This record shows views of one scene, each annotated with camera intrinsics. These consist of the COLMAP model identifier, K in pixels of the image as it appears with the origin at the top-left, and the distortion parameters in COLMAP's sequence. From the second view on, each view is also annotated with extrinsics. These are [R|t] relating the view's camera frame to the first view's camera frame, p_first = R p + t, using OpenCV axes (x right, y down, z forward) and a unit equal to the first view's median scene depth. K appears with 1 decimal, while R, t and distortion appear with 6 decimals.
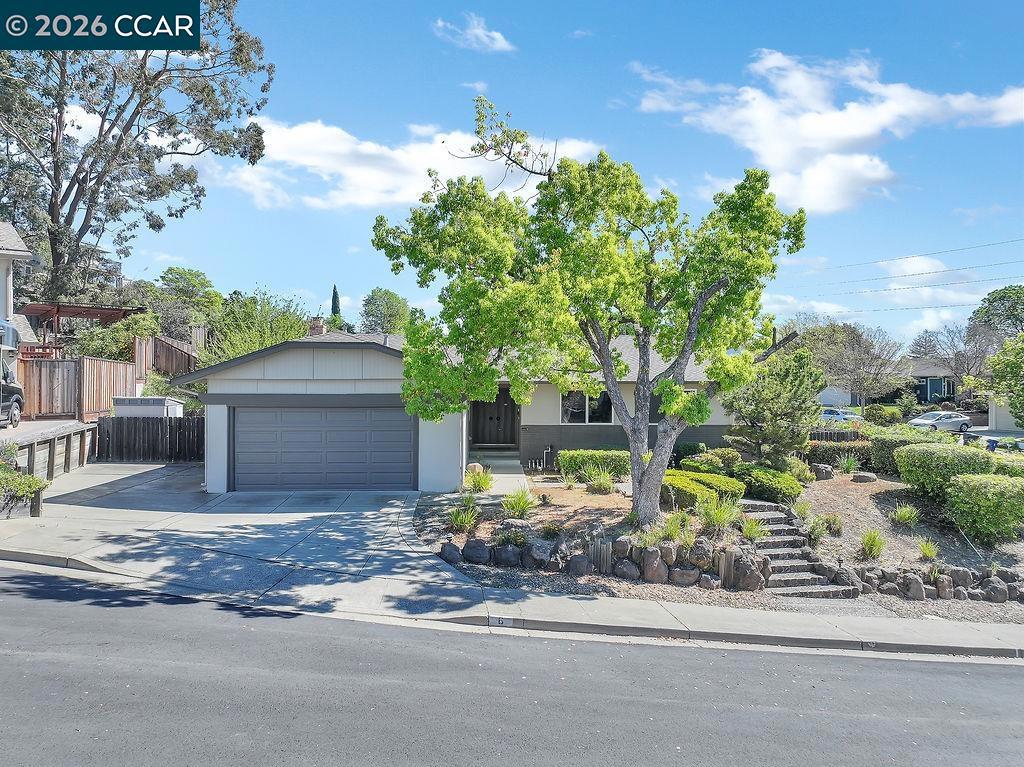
lens RADIAL K [[736.4, 0, 517.9], [0, 736.4, 381.4], [0, 0, 1]] dist [-0.012653, 0.029174]
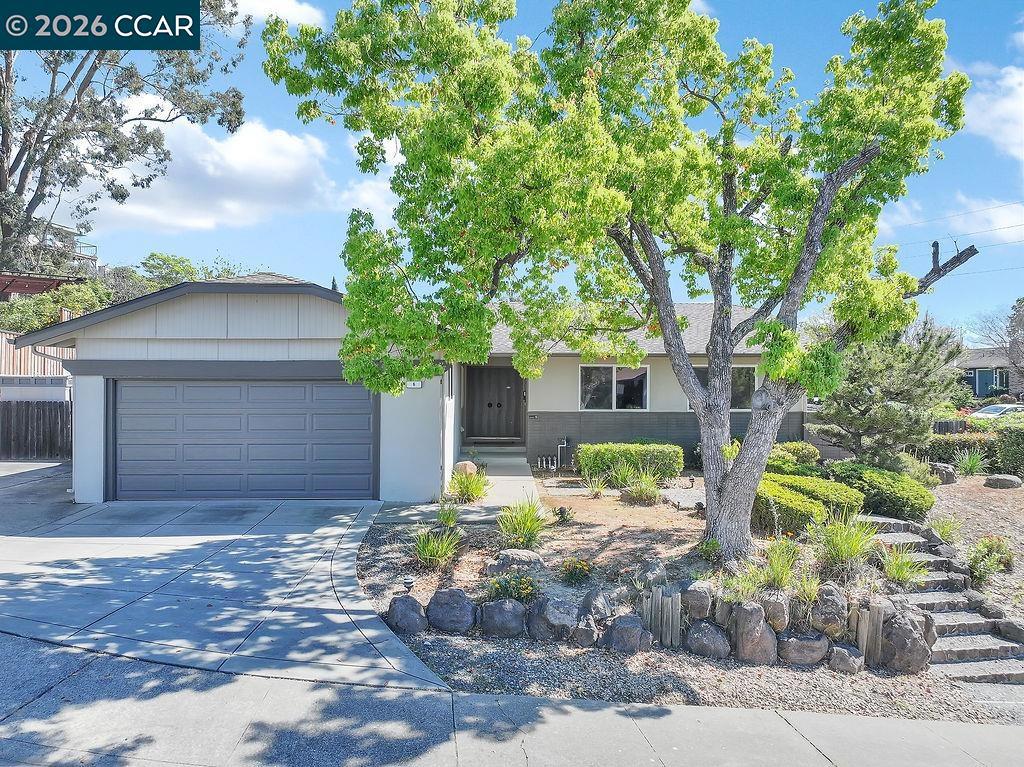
lens RADIAL K [[736.4, 0, 517.9], [0, 736.4, 381.4], [0, 0, 1]] dist [-0.012653, 0.029174]
pose [[0.999947, -0.000385, -0.010284, 0.002536], [0.000382, 1.000000, -0.000321, 0.044657], [0.010284, 0.000317, 0.999947, 0.374315]]
